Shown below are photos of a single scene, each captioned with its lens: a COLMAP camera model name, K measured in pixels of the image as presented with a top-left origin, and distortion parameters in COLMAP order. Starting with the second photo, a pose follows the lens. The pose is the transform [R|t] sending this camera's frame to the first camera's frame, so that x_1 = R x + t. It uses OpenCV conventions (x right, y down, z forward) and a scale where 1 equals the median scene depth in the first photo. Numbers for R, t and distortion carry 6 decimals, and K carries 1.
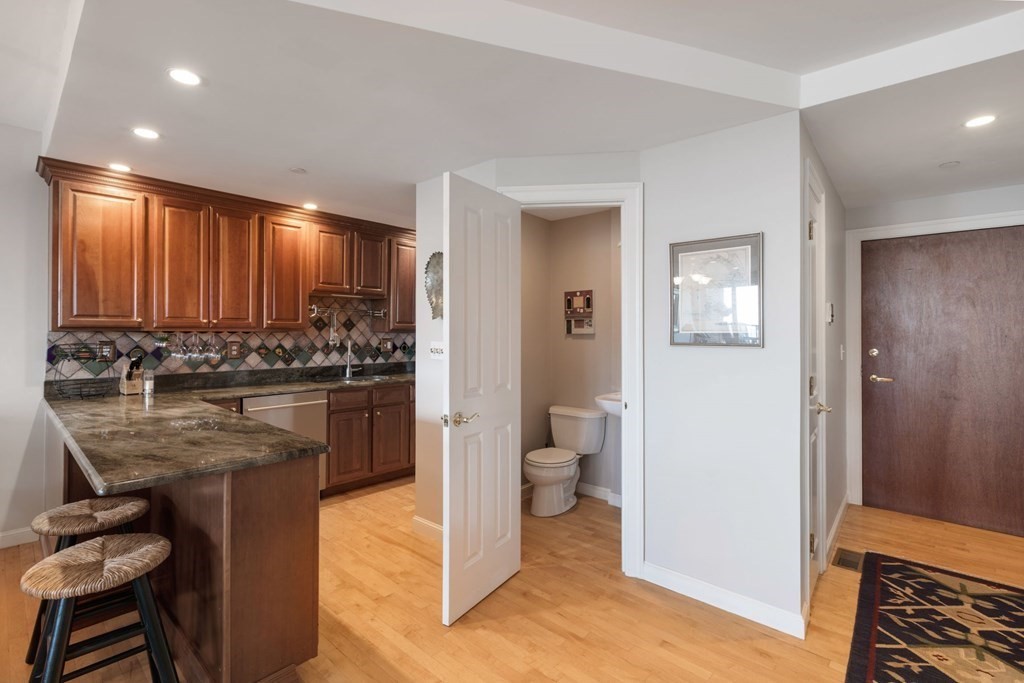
lens RADIAL K [[456.7, 0, 505.1], [0, 456.7, 330.9], [0, 0, 1]] dist [-0.003436, -0.000974]
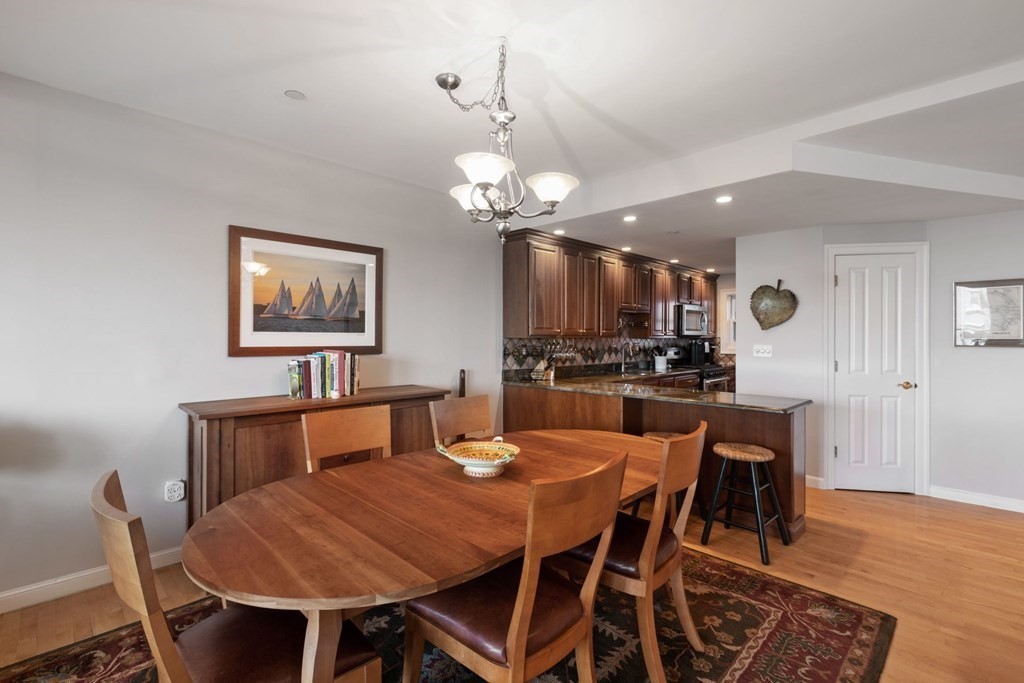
lens RADIAL K [[456.7, 0, 512.4], [0, 456.7, 337.6], [0, 0, 1]] dist [-0.003436, -0.000974]
pose [[0.998195, -0.001589, -0.060031, -0.605364], [0.001782, 0.999993, 0.003166, -0.004070], [0.060025, -0.003268, 0.998192, -0.374647]]
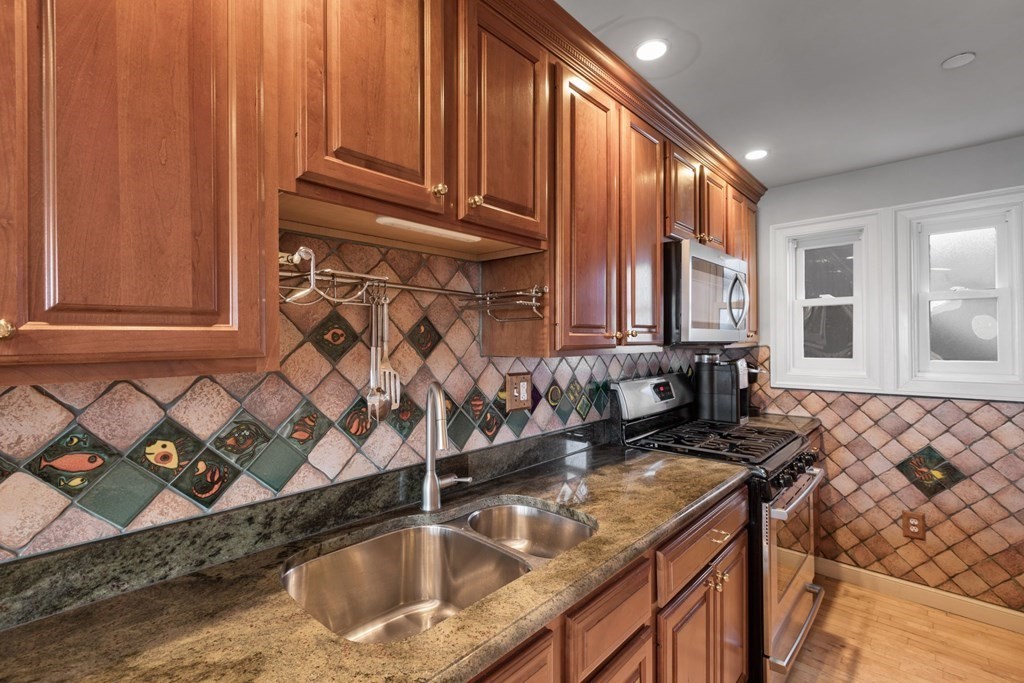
lens RADIAL K [[456.7, 0, 513.2], [0, 456.7, 341.3], [0, 0, 1]] dist [-0.003436, -0.000974]
pose [[0.999660, -0.010002, -0.024095, -0.287606], [0.010073, 0.999945, 0.002807, -0.010824], [0.024066, -0.003049, 0.999706, 0.718819]]
